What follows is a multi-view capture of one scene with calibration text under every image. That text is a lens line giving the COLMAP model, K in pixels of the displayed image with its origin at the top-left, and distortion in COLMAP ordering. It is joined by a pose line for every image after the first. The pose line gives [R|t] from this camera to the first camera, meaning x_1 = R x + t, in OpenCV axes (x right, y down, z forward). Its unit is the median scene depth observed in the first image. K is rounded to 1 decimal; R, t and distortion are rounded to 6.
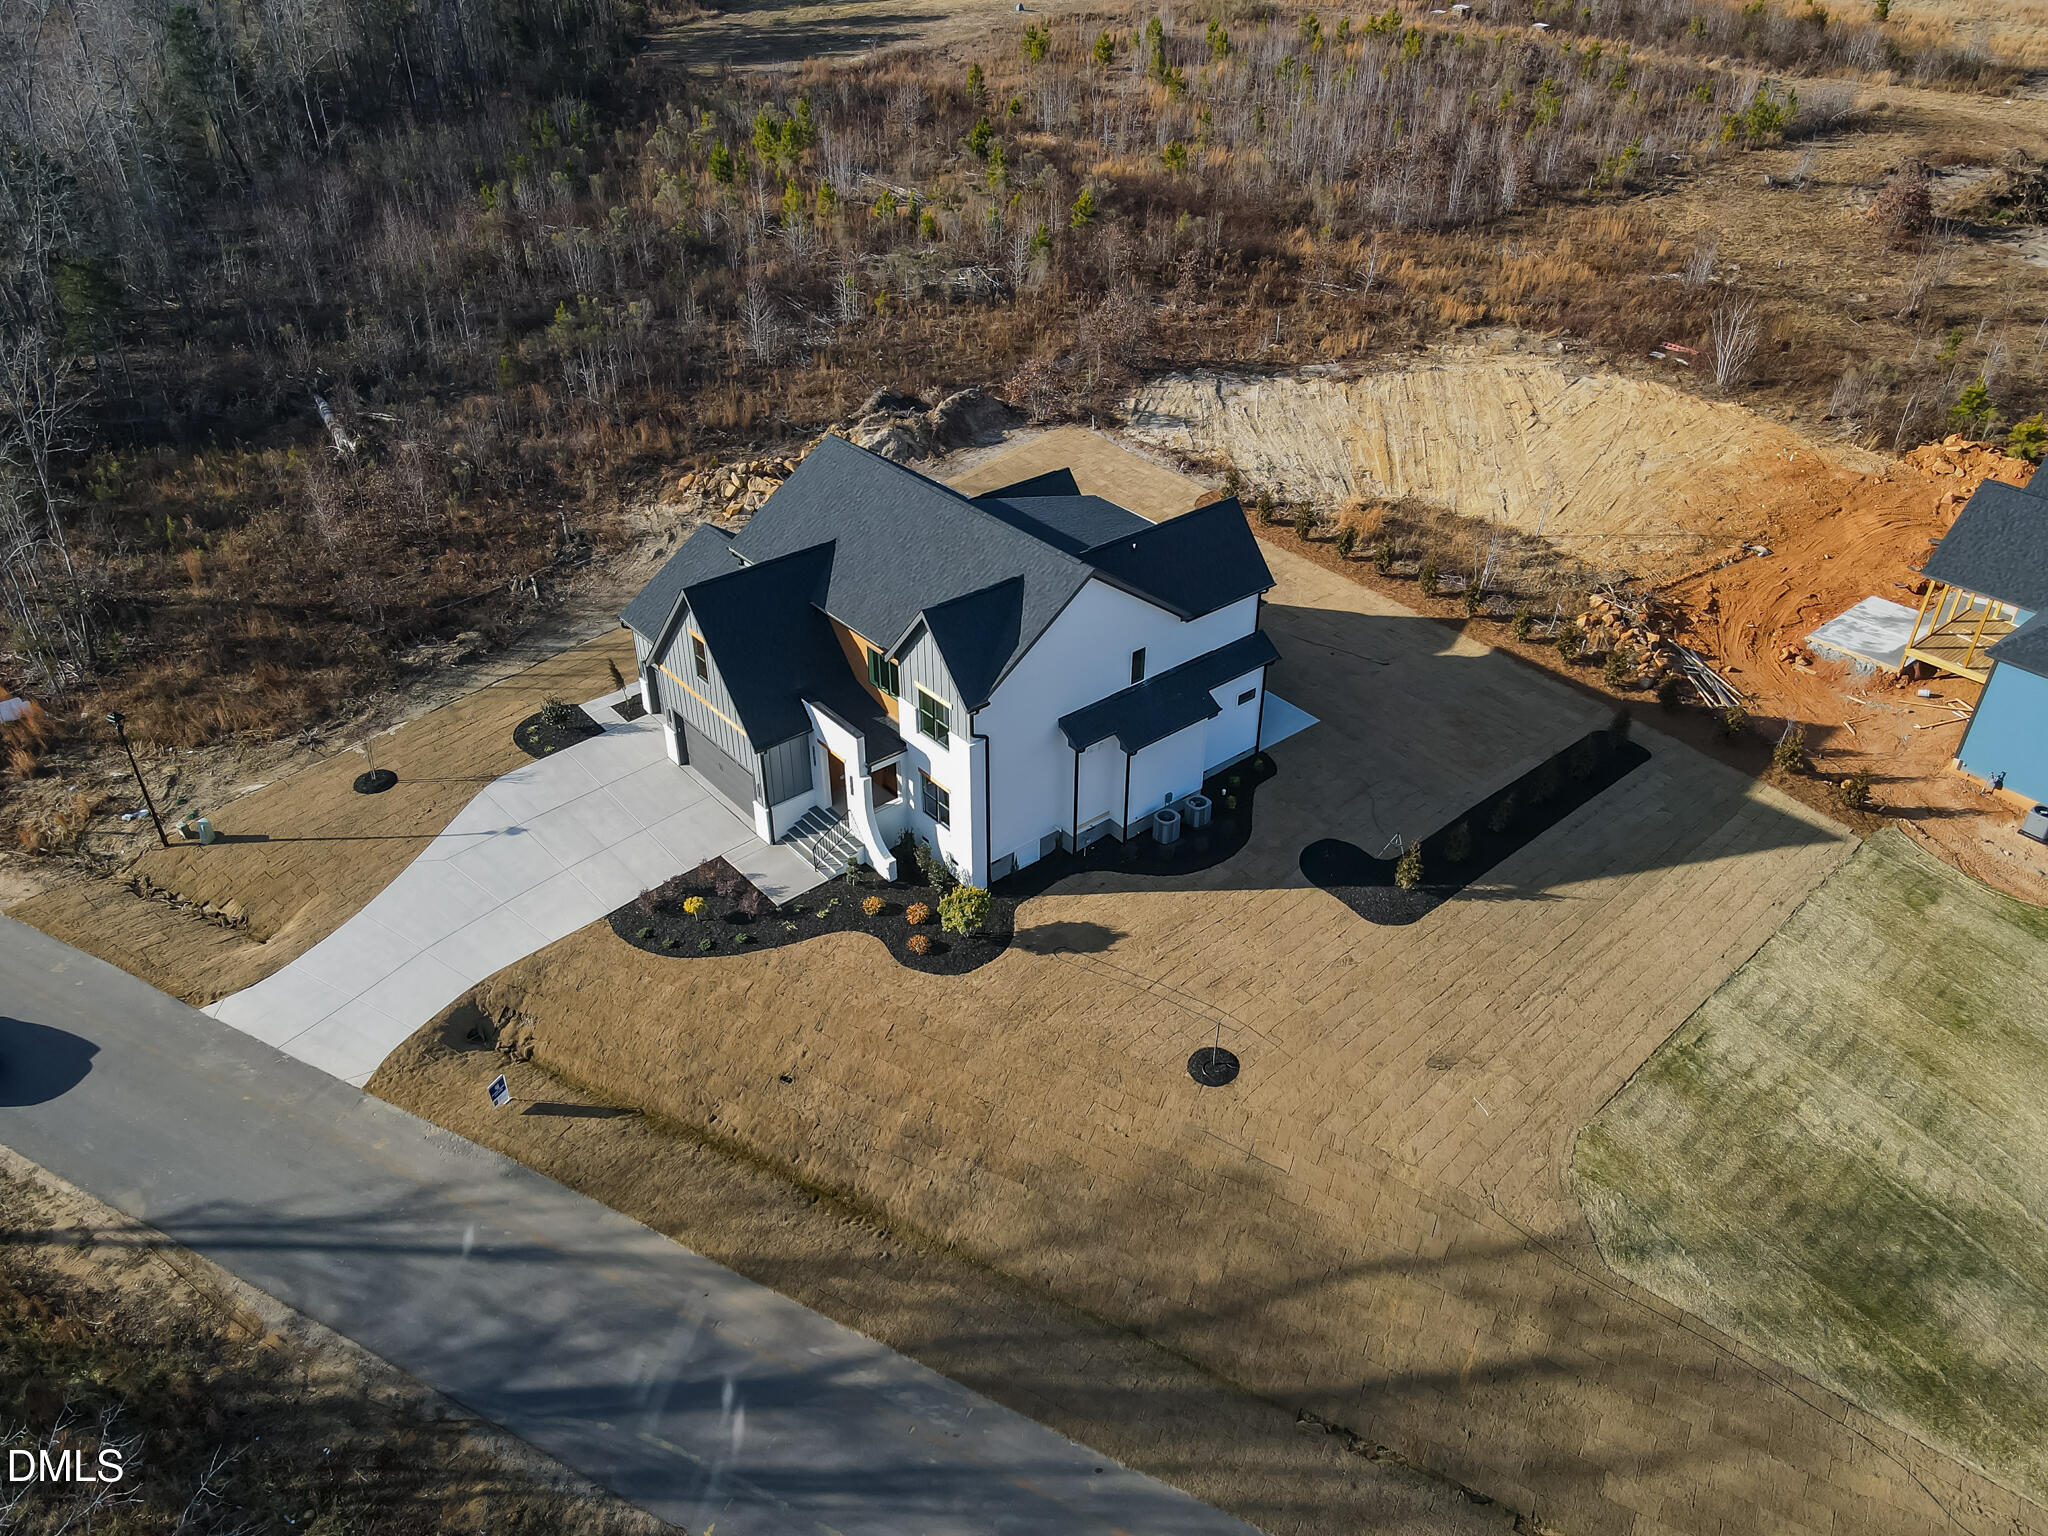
lens RADIAL K [[1531.6, 0, 1011.3], [0, 1531.6, 779.2], [0, 0, 1]] dist [0.015438, 0.008093]
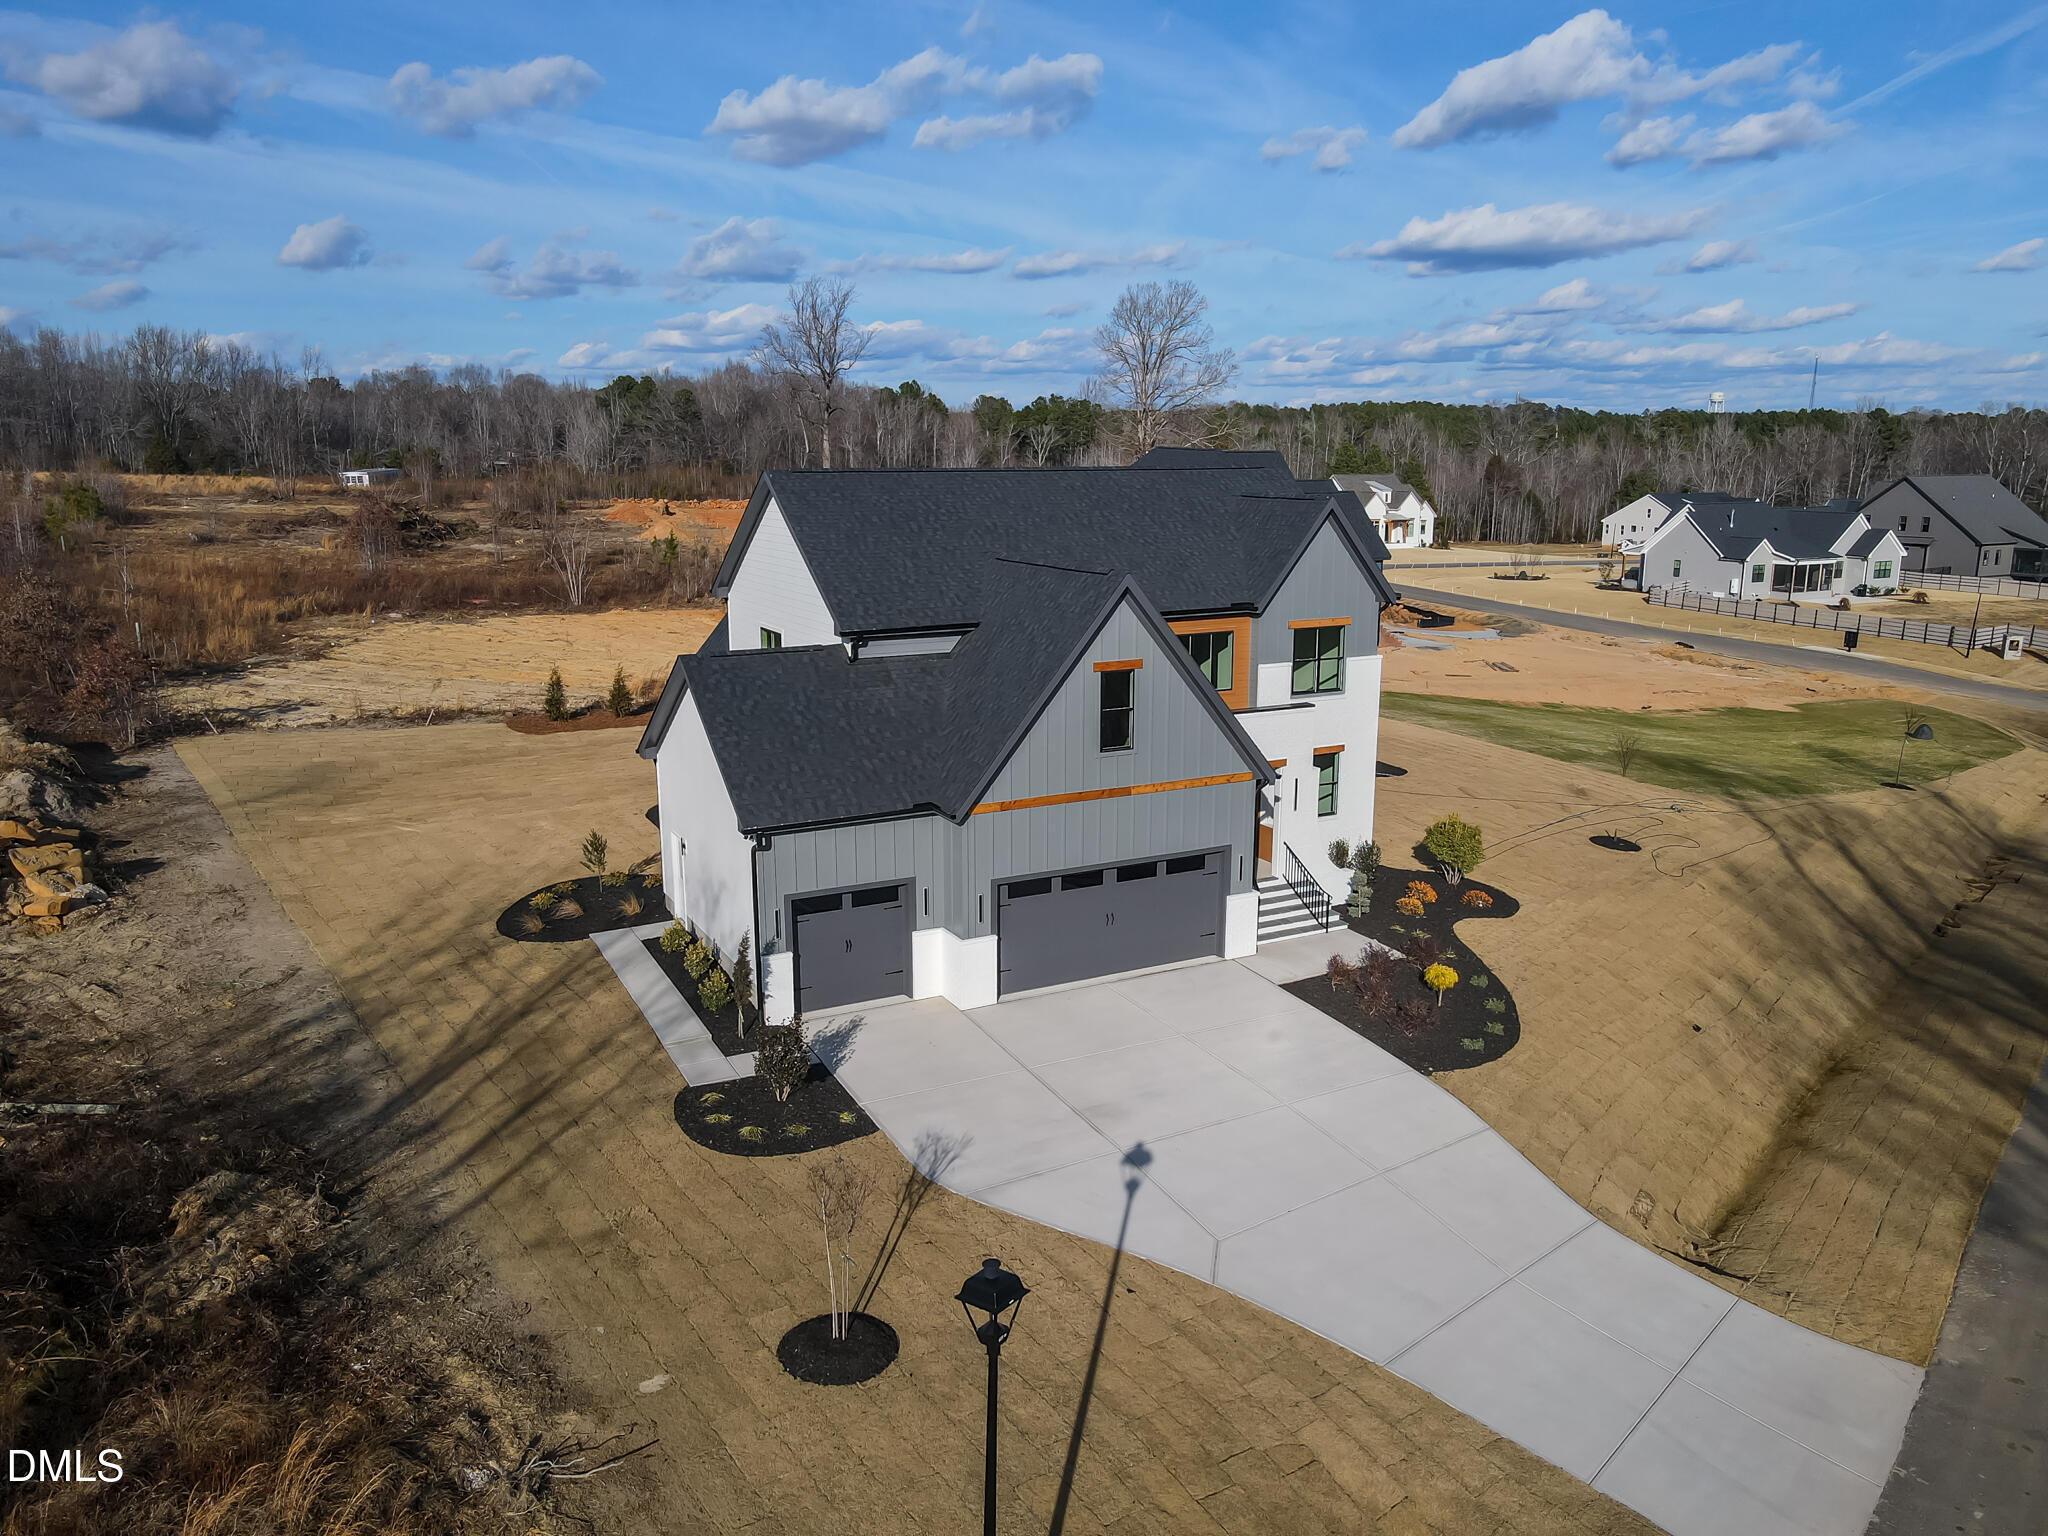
lens RADIAL K [[1531.6, 0, 1038.4], [0, 1531.6, 806.2], [0, 0, 1]] dist [0.015438, 0.008093]
pose [[0.181035, -0.223488, 0.957747, -0.799595], [0.553712, 0.827987, 0.088545, -0.118077], [-0.812791, 0.514287, 0.273643, 0.910166]]
